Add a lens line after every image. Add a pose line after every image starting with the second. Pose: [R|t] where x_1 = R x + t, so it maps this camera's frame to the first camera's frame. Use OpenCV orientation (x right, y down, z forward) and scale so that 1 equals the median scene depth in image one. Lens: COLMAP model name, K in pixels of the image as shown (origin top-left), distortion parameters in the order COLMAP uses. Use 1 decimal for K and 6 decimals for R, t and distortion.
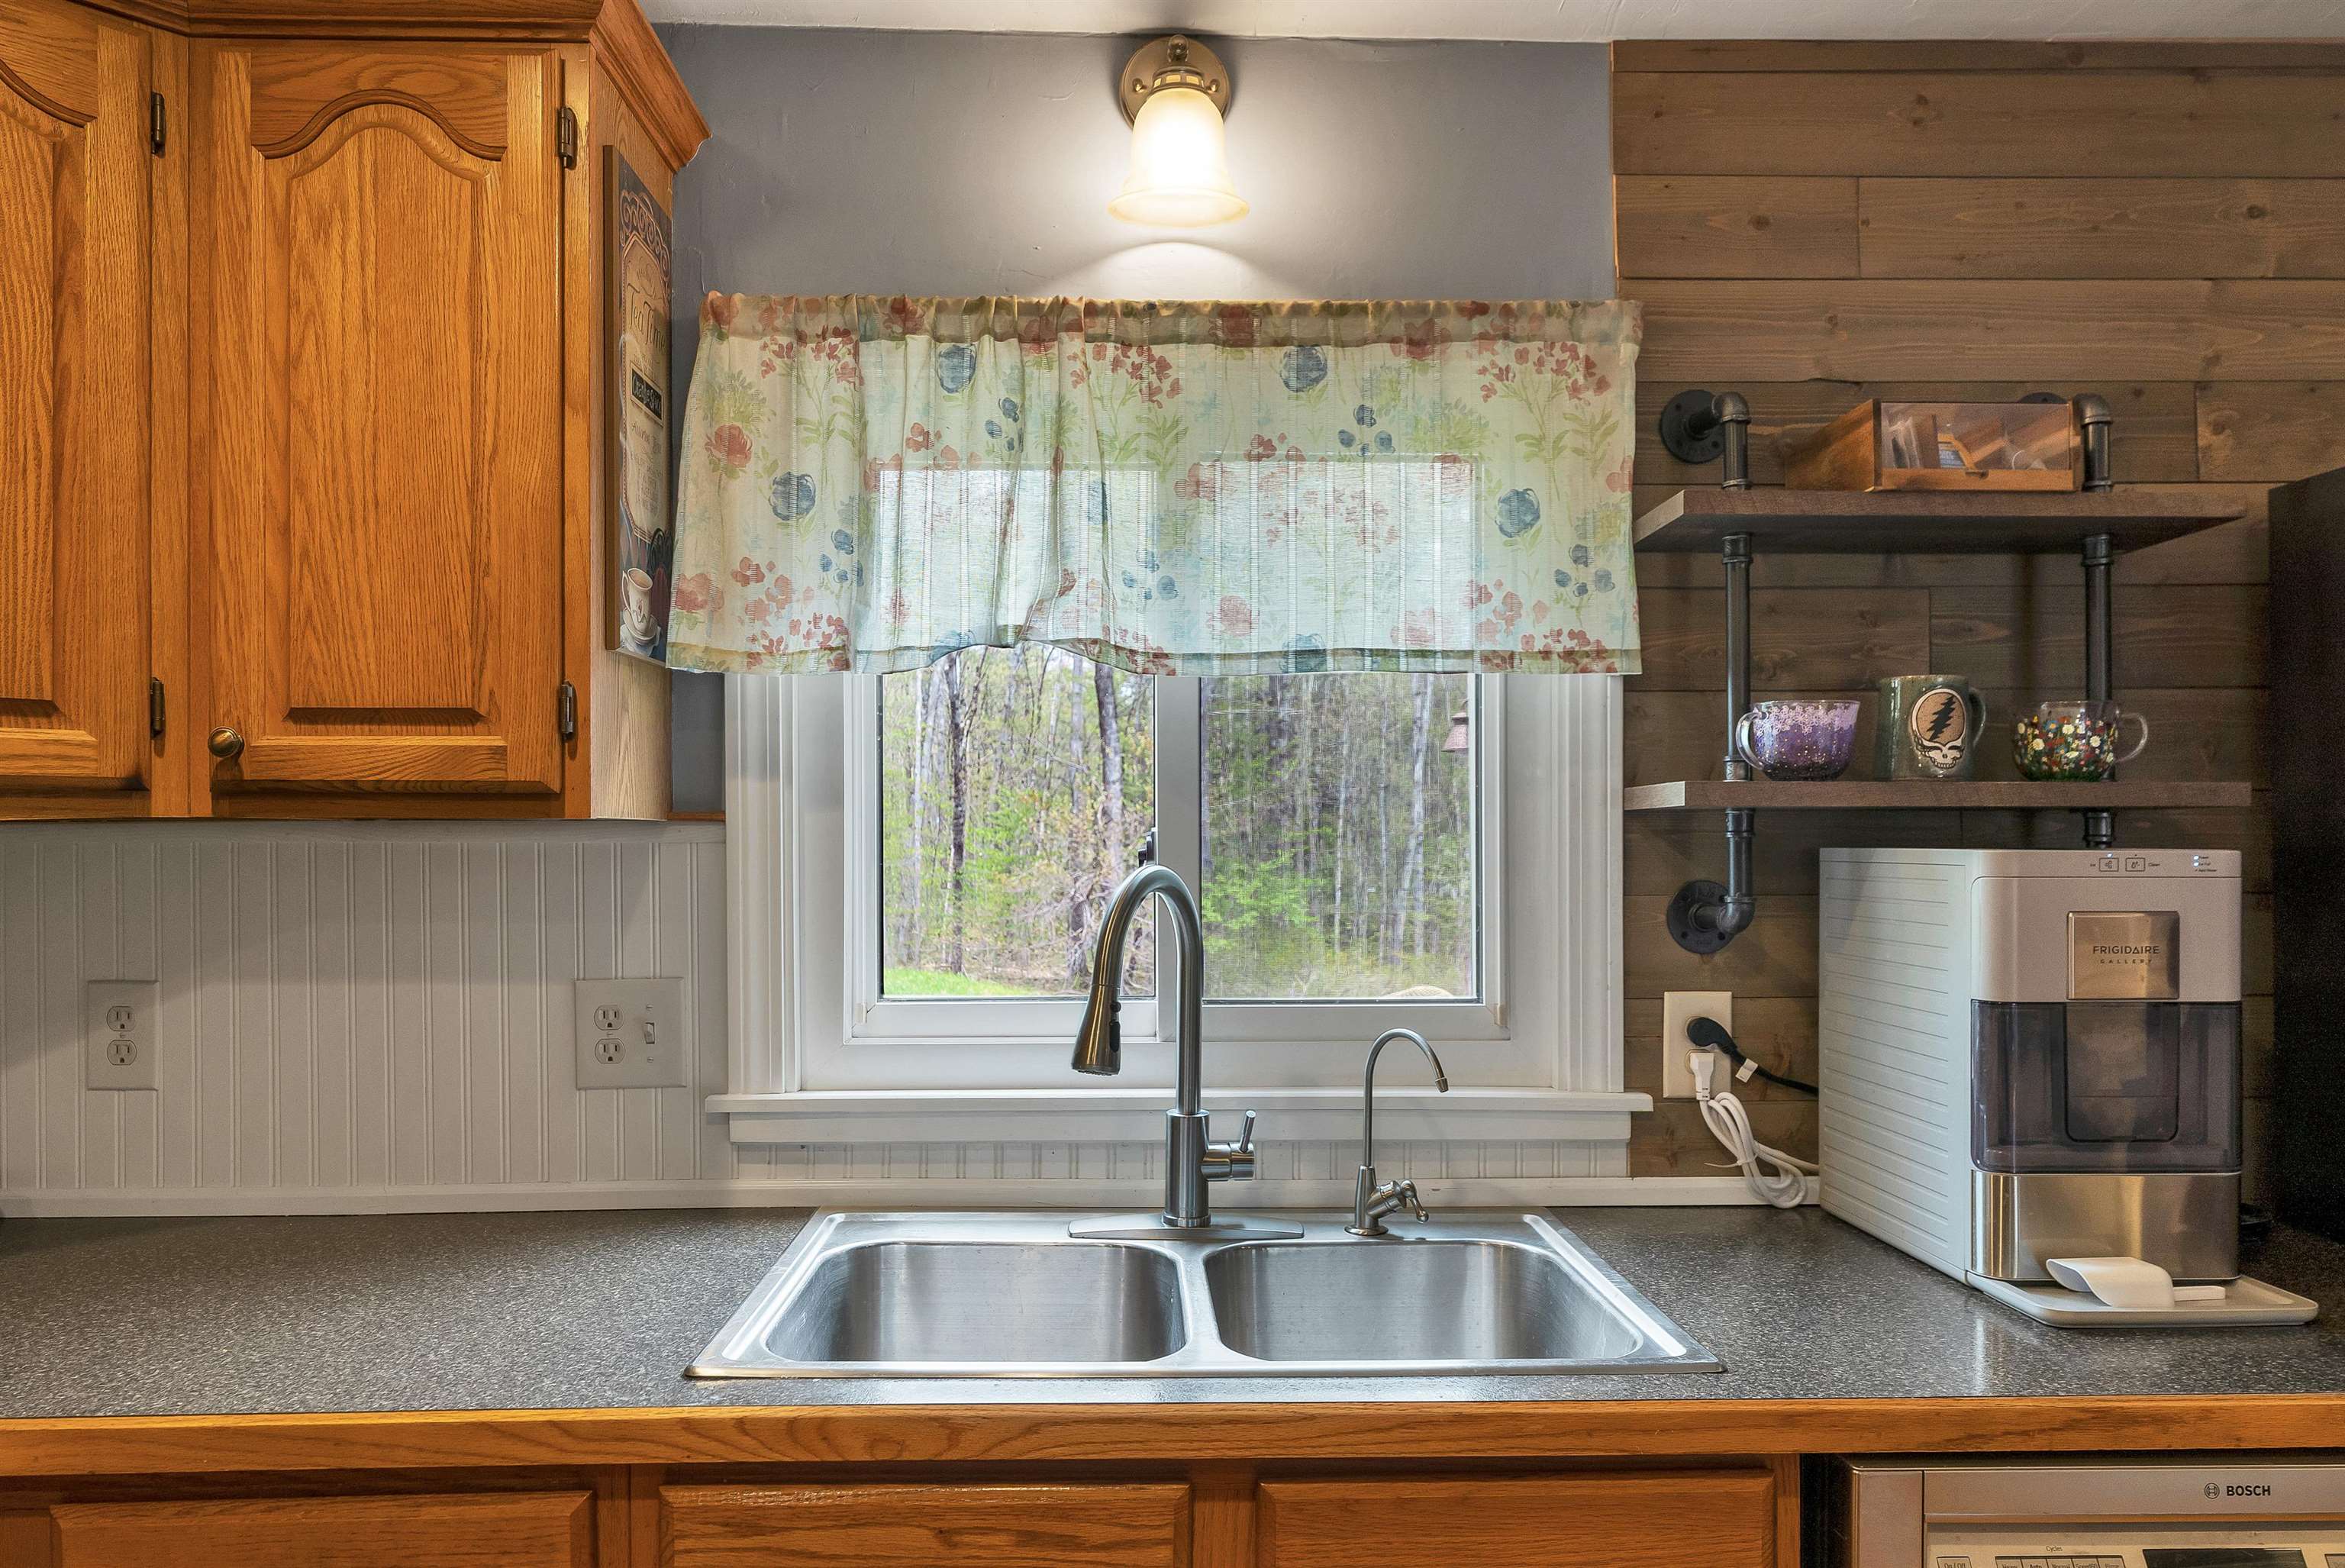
lens RADIAL K [[1576.3, 0, 1165.4], [0, 1576.3, 838.1], [0, 0, 1]] dist [0.000393, 0.000452]
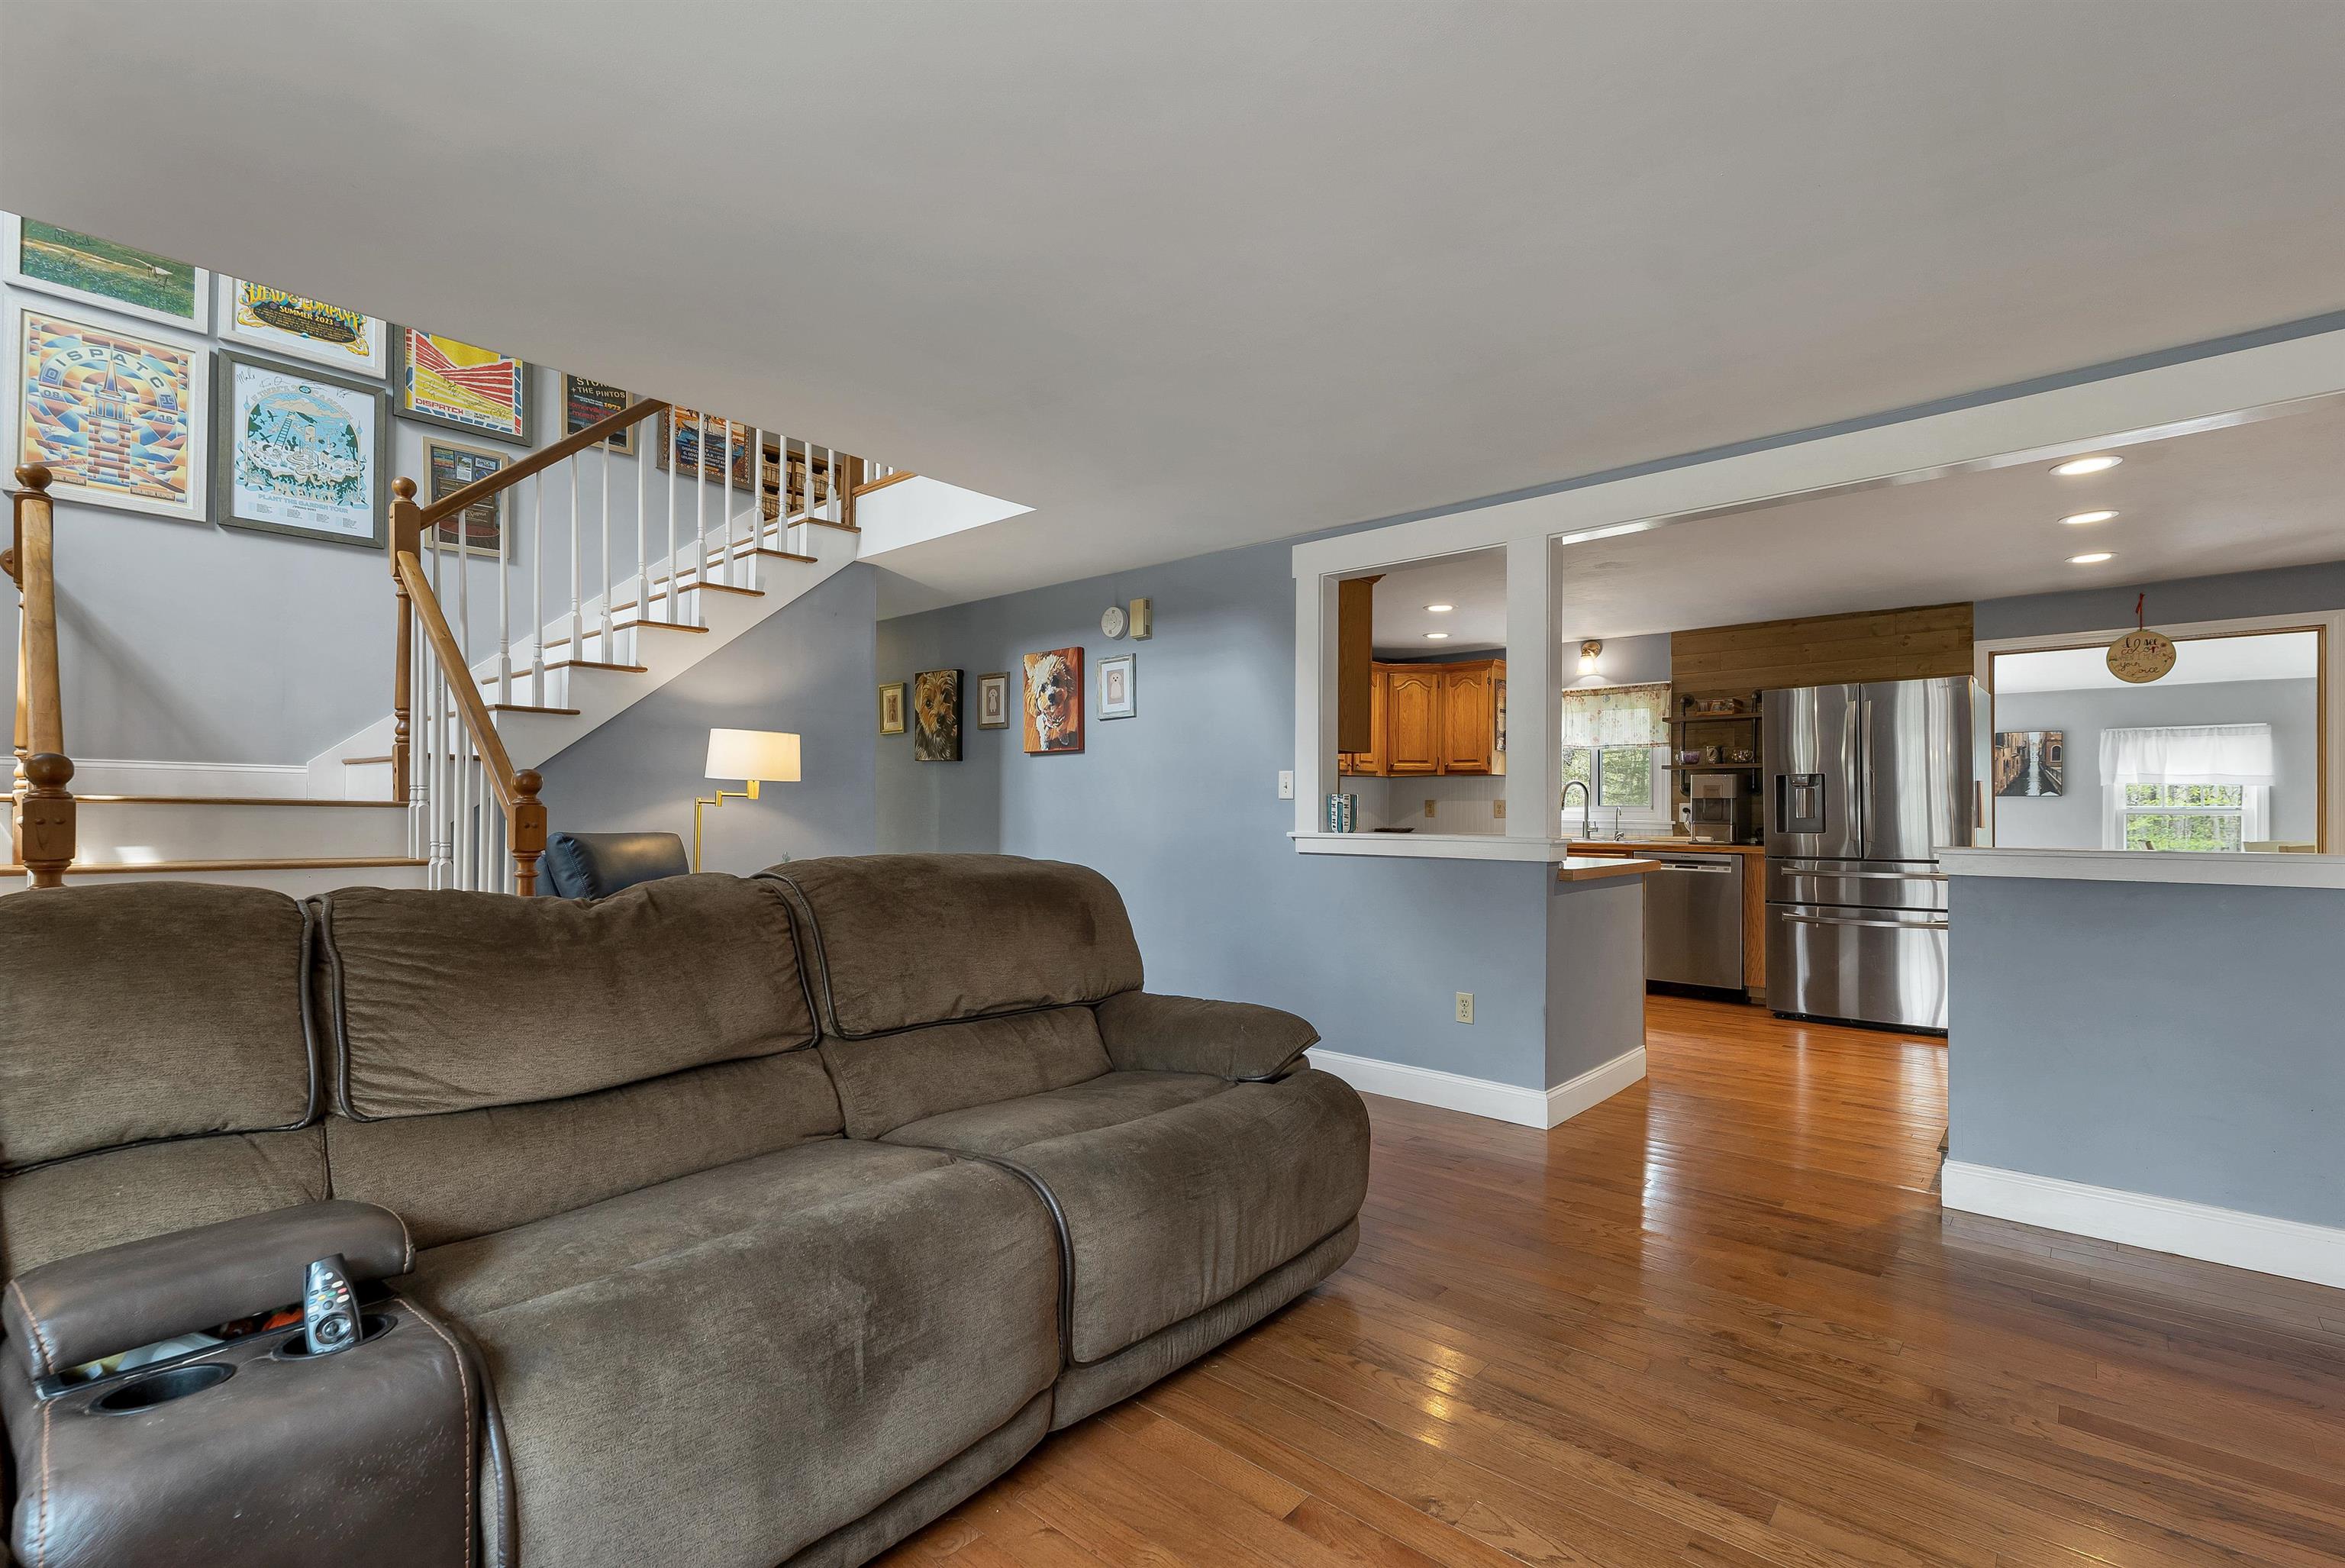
lens RADIAL K [[1060.0, 0, 1165.7], [0, 1060.0, 803.5], [0, 0, 1]] dist [-0.000510, 0.000649]
pose [[0.730096, -0.000275, -0.683344, 1.649285], [-0.006774, 0.999948, -0.007639, 0.149542], [0.683311, 0.010207, 0.730056, -3.157814]]
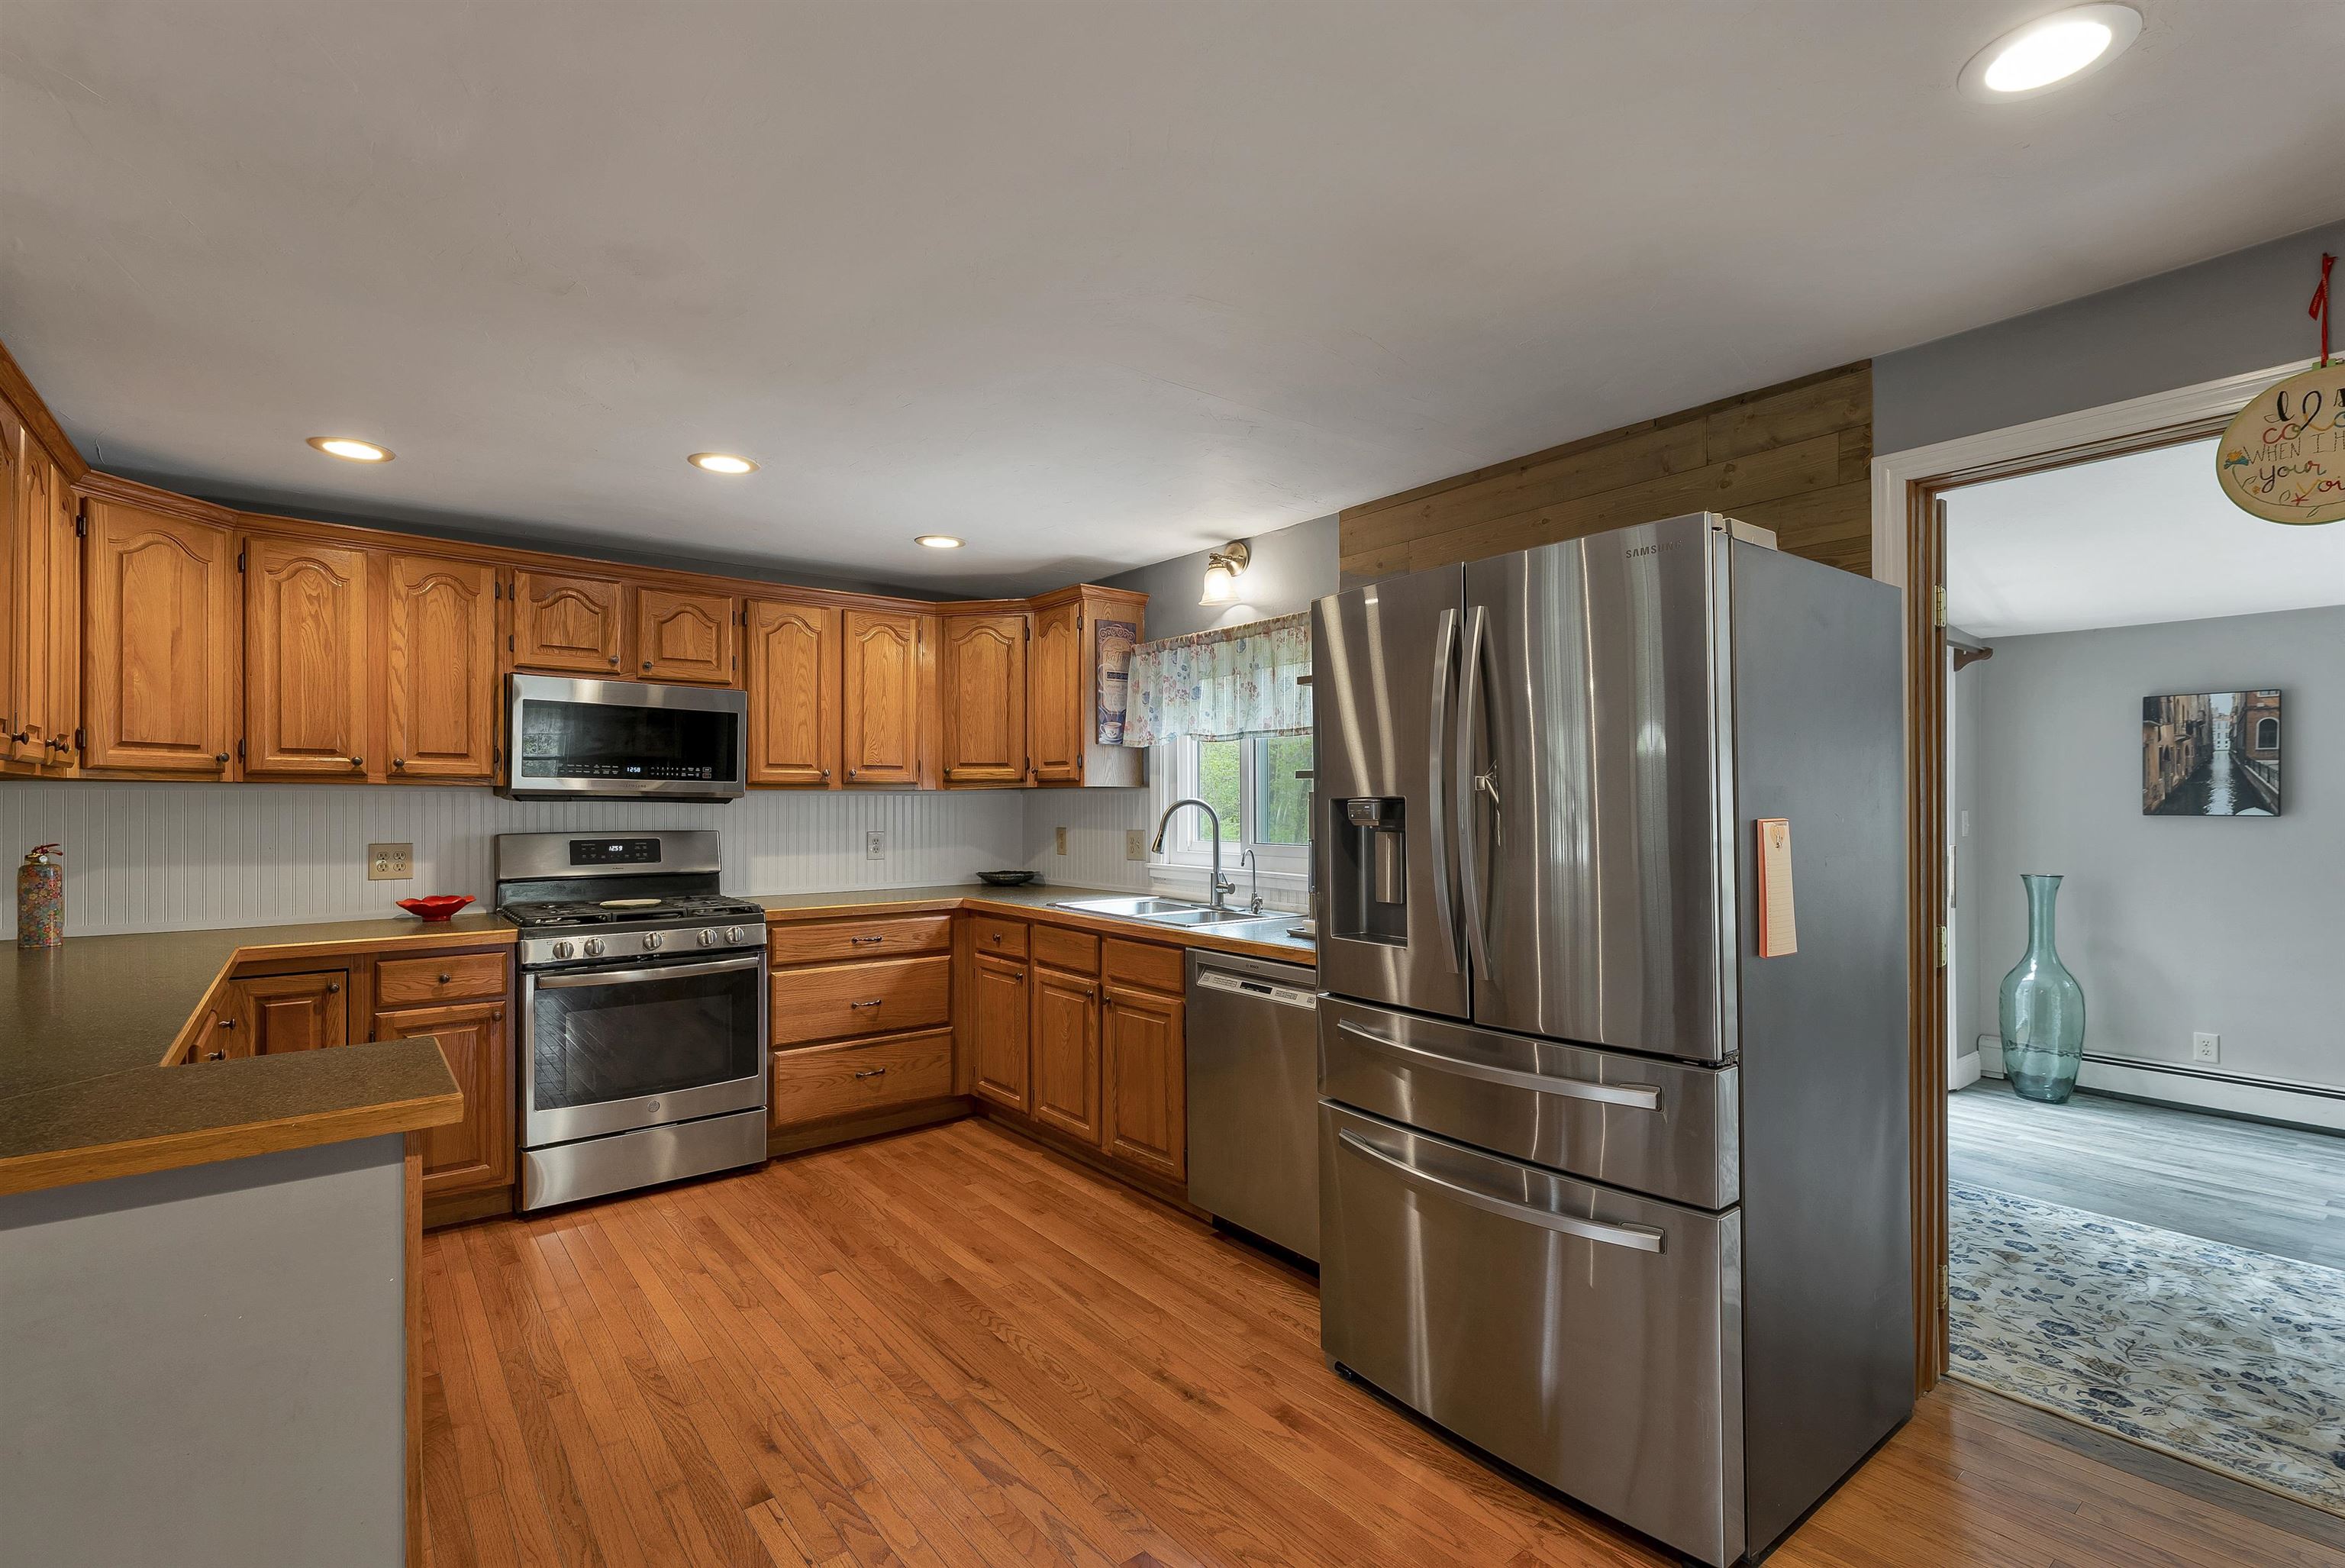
lens RADIAL K [[1060.0, 0, 1165.7], [0, 1060.0, 803.5], [0, 0, 1]] dist [-0.000510, 0.000649]
pose [[0.597127, 0.001941, -0.802145, 1.764618], [-0.002483, 0.999997, 0.000572, 0.026579], [0.802143, 0.001650, 0.597130, -0.432549]]
